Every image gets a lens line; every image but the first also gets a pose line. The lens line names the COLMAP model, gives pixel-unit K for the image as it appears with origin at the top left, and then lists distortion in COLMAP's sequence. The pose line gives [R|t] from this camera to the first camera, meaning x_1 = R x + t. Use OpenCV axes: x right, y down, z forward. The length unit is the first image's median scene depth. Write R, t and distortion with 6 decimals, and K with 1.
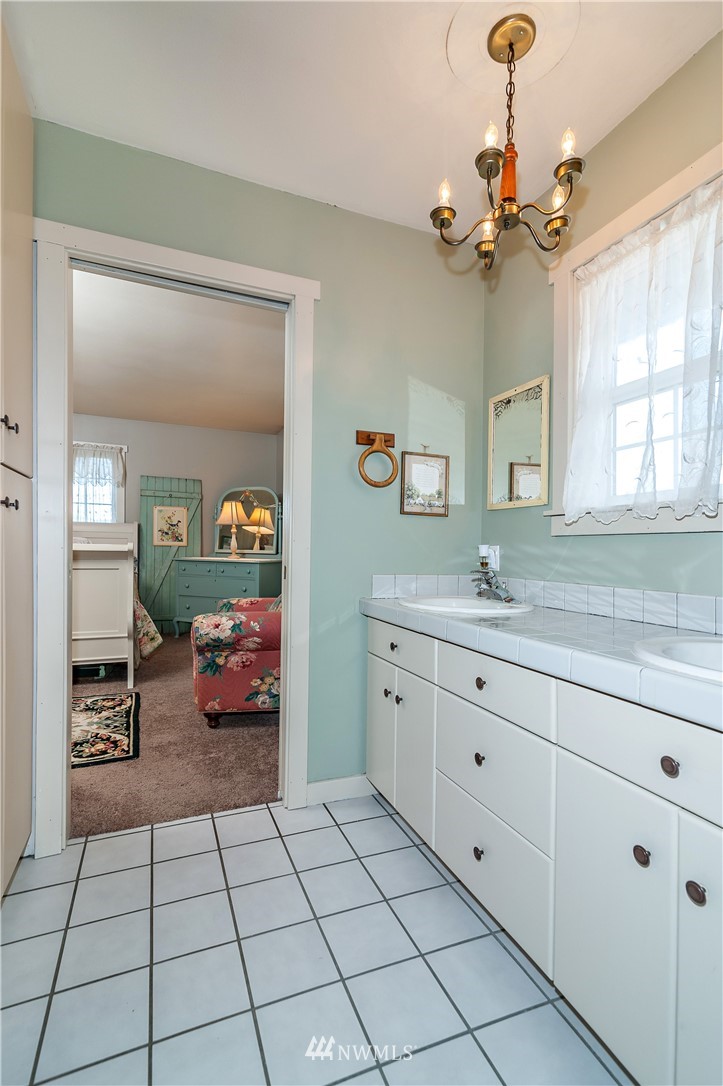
lens RADIAL K [[482.1, 0, 363.3], [0, 482.1, 545.6], [0, 0, 1]] dist [0.006341, -0.001465]
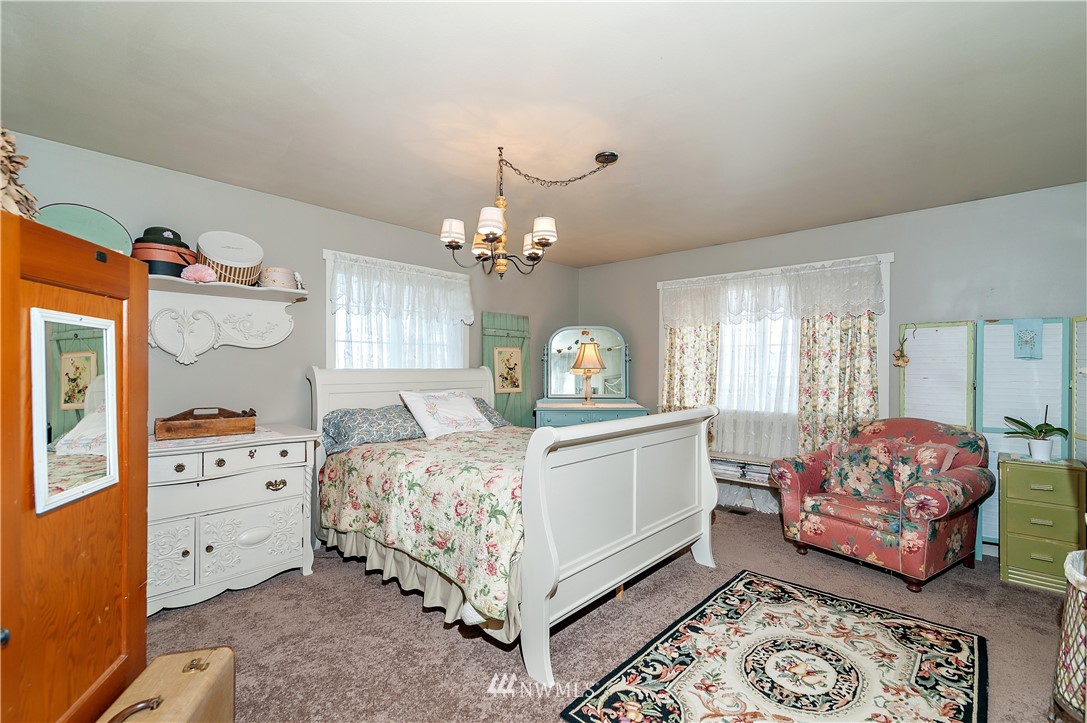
lens RADIAL K [[482.6, 0, 539.6], [0, 482.6, 365.2], [0, 0, 1]] dist [0.006341, -0.001465]
pose [[0.921991, -0.014952, 0.386922, -1.231610], [0.015058, 0.999883, 0.002756, -0.091471], [-0.386918, 0.003285, 0.922108, 0.333021]]
